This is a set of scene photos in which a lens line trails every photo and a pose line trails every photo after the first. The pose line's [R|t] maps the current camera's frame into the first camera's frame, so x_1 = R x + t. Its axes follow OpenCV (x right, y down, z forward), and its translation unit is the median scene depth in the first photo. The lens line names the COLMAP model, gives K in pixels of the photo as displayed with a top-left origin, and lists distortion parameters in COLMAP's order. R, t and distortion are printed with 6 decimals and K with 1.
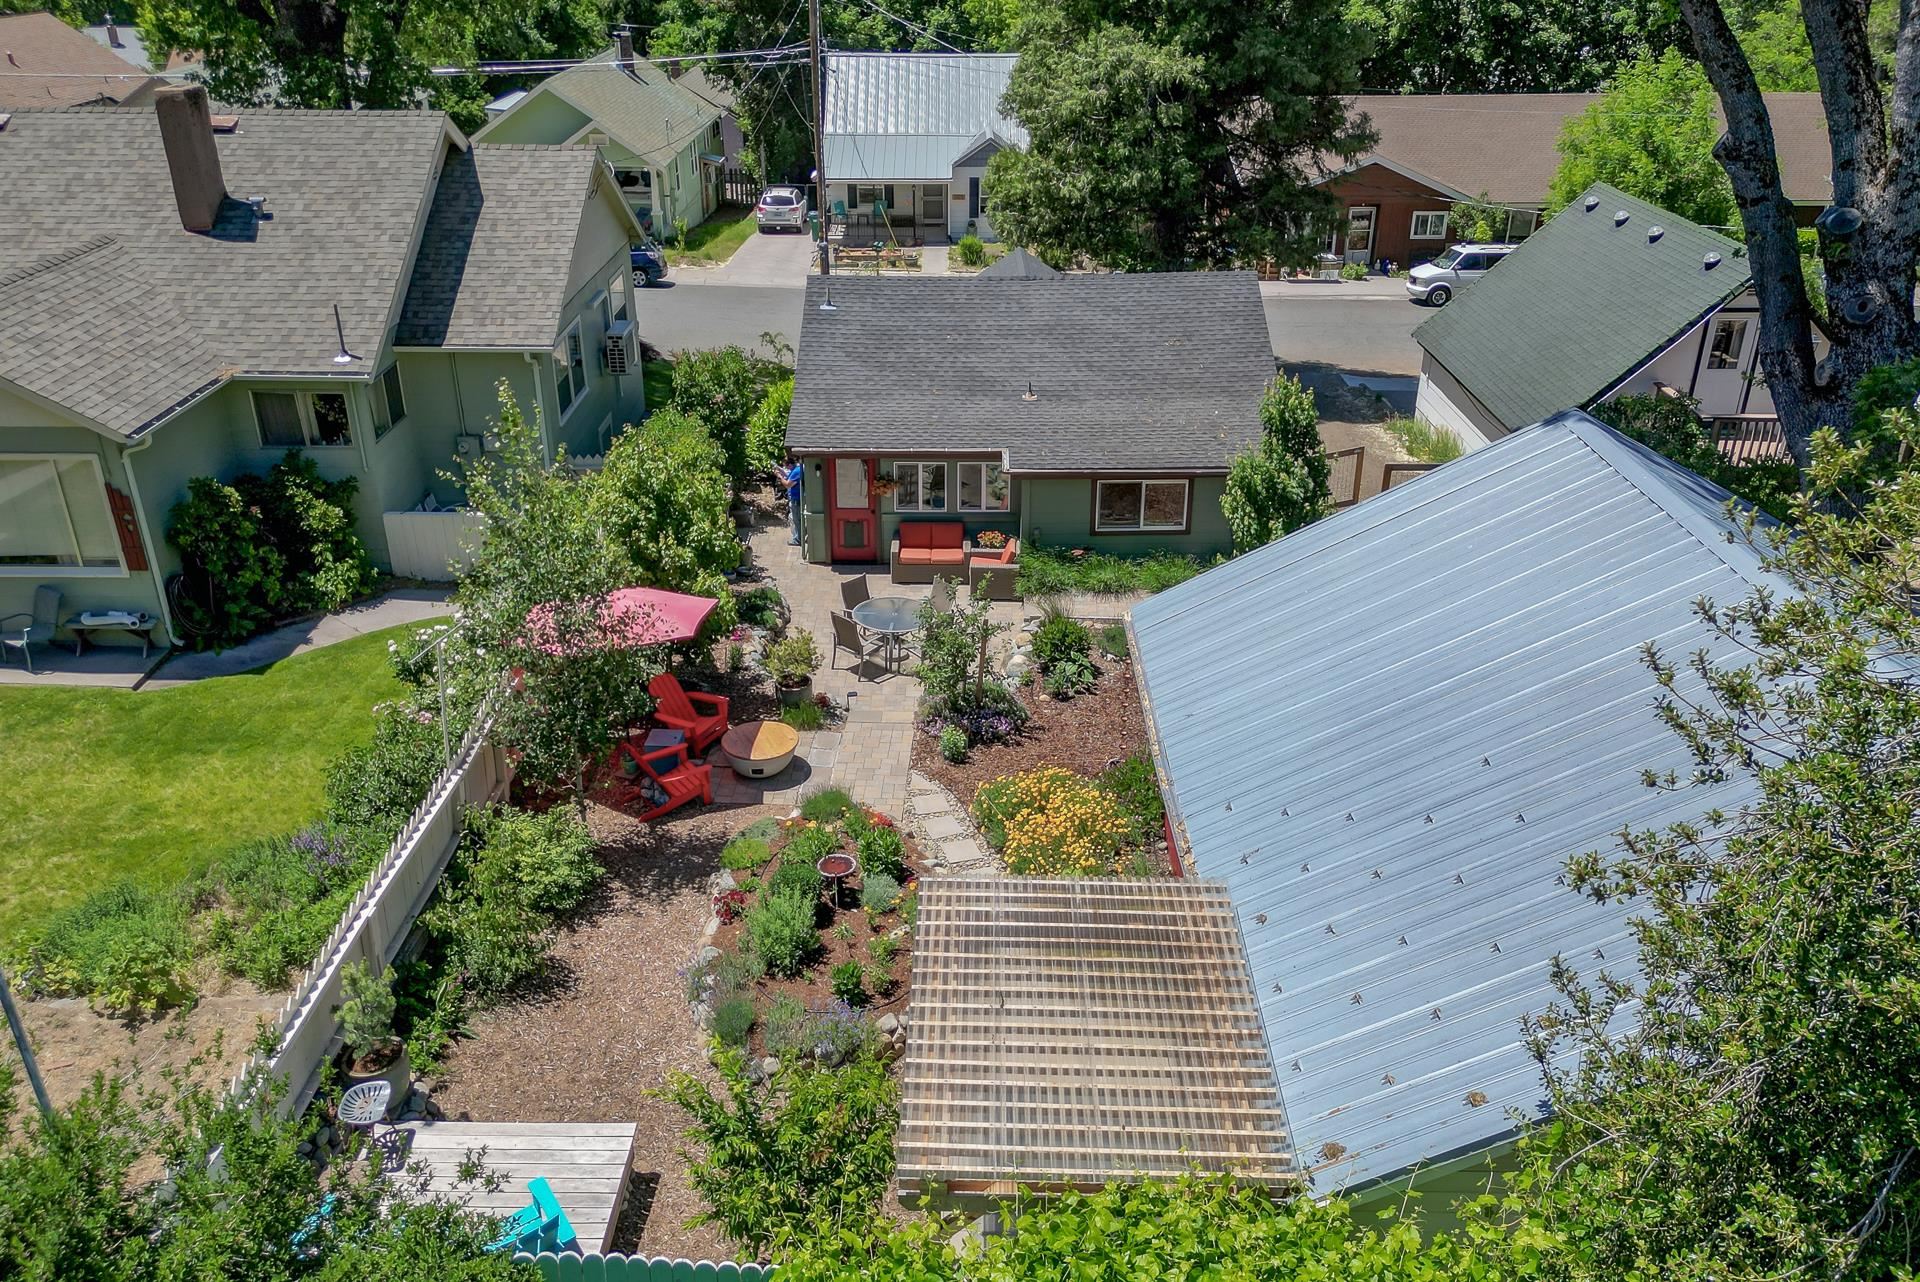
lens RADIAL K [[1405.4, 0, 960.0], [0, 1405.4, 641.0], [0, 0, 1]] dist [0.080466, -0.095108]
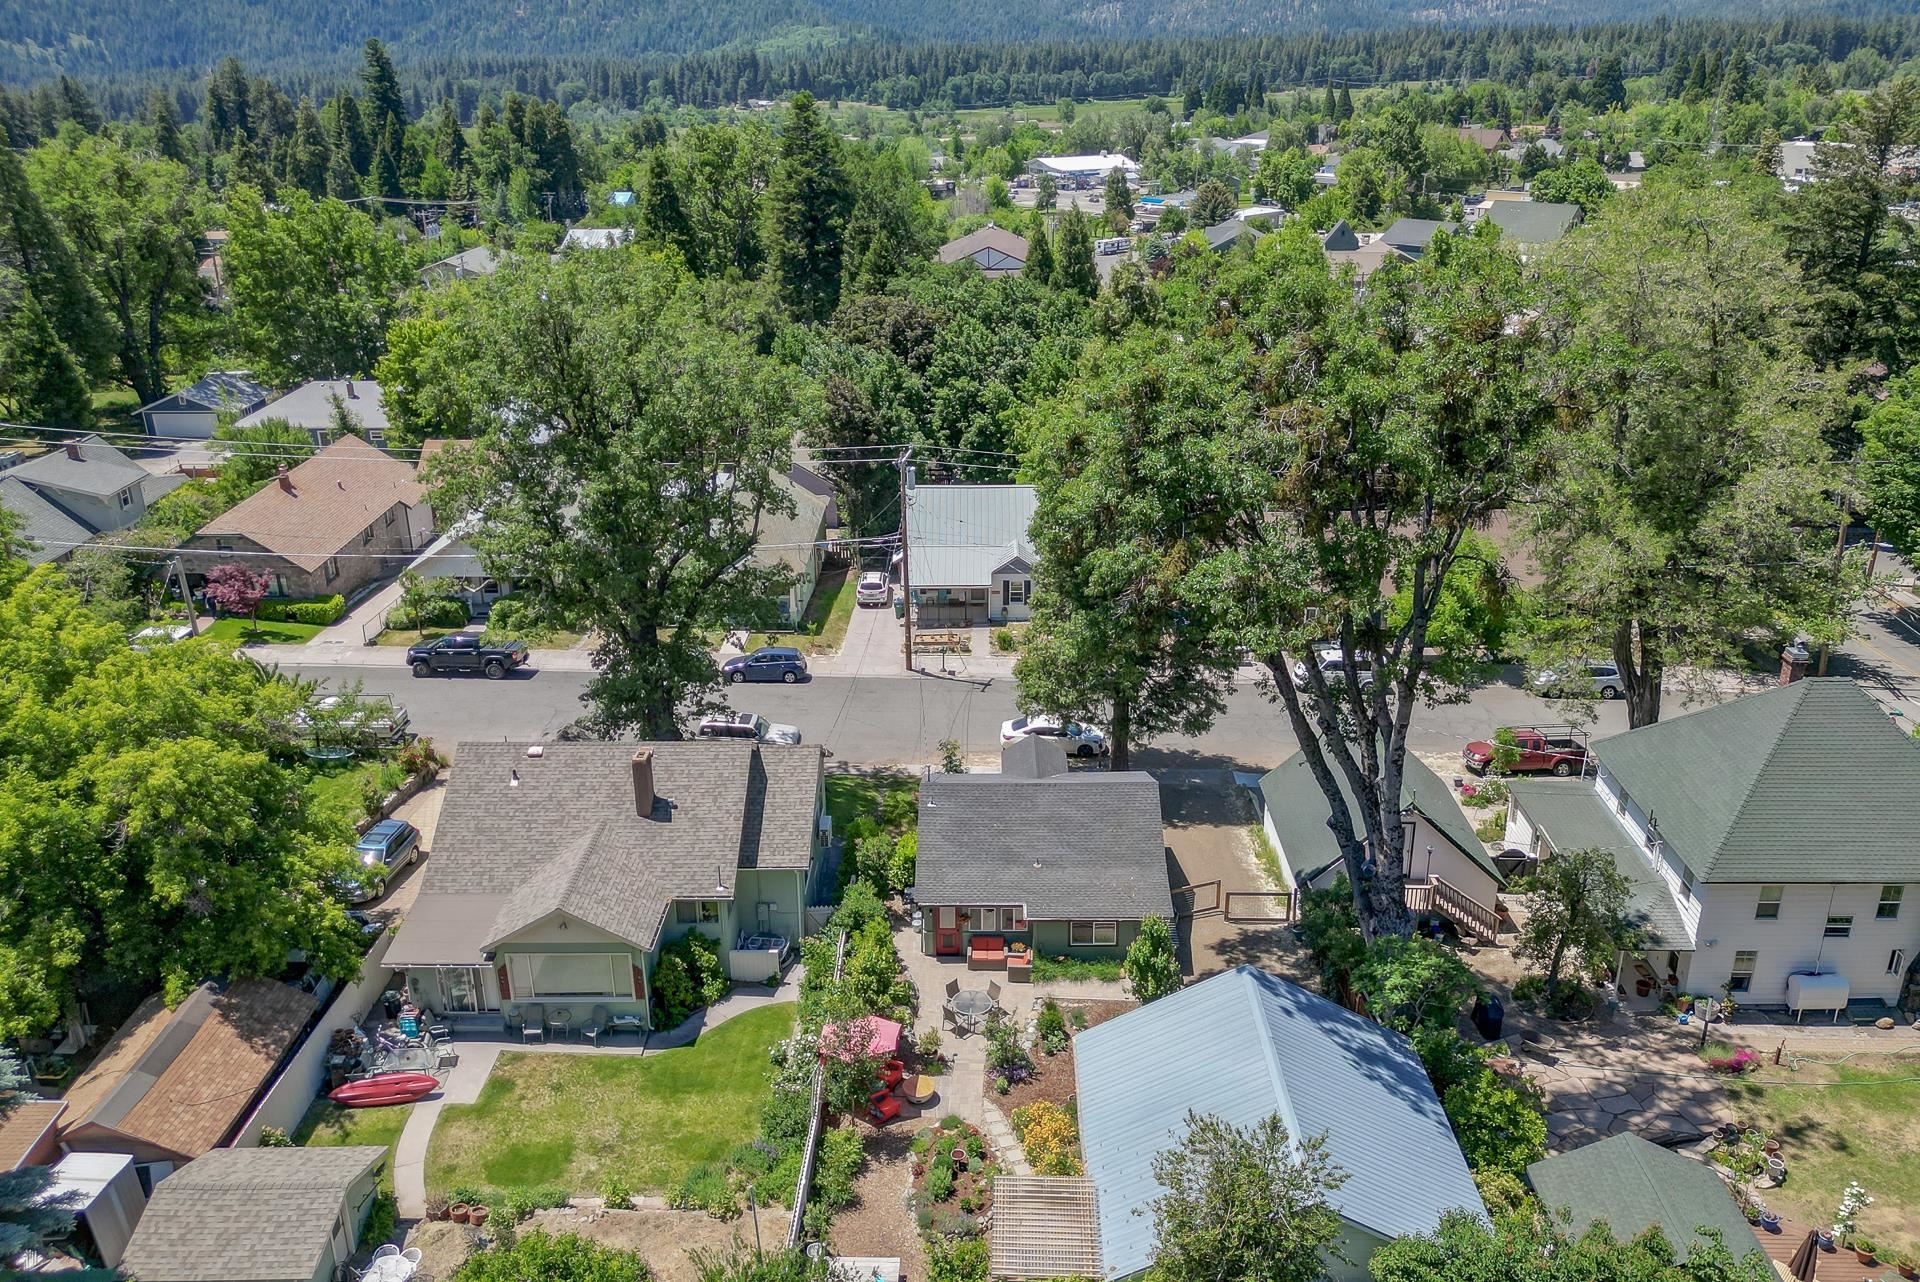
lens RADIAL K [[1405.4, 0, 960.0], [0, 1405.4, 641.0], [0, 0, 1]] dist [0.080466, -0.095108]
pose [[0.999735, -0.005557, -0.022318, -0.015540], [0.003991, 0.997565, -0.069632, -0.438134], [0.022651, 0.069525, 0.997323, -1.215686]]
